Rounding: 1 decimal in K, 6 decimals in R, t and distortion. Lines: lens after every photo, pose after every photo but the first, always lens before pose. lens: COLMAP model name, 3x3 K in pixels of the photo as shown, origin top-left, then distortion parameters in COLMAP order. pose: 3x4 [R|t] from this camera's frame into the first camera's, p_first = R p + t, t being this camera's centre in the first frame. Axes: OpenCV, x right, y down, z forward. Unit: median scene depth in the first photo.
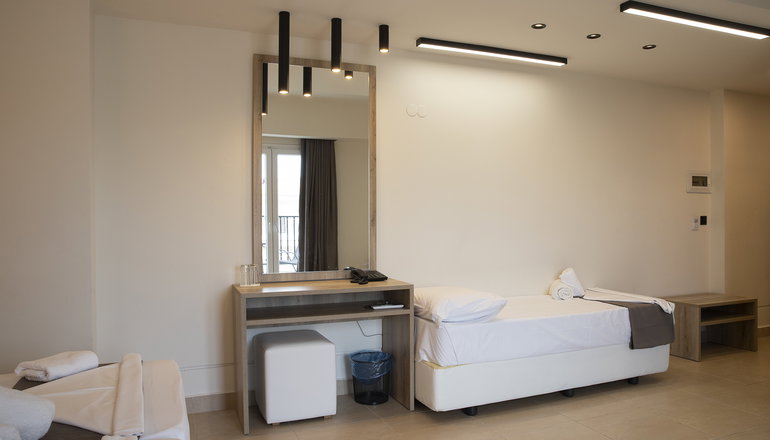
lens RADIAL K [[559.2, 0, 402.8], [0, 559.2, 216.1], [0, 0, 1]] dist [-0.058446, 0.026004]
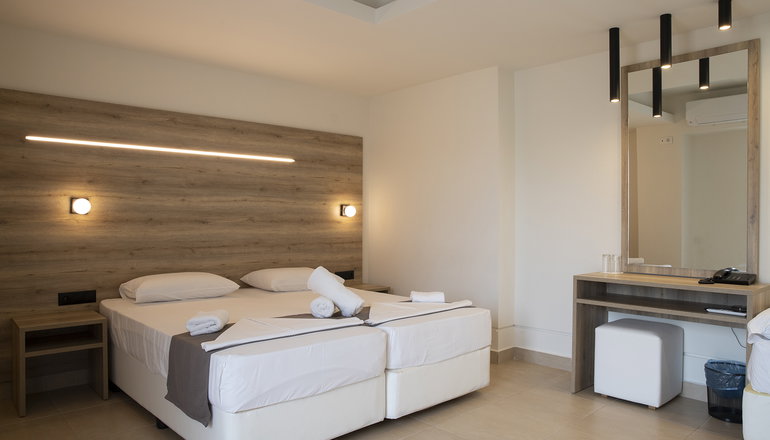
lens RADIAL K [[559.2, 0, 396.4], [0, 559.2, 207.1], [0, 0, 1]] dist [-0.058446, 0.026004]
pose [[0.312489, -0.007097, -0.949895, 0.626075], [-0.005075, 0.999945, -0.009141, 0.002952], [0.949908, 0.007677, 0.312436, 0.212504]]
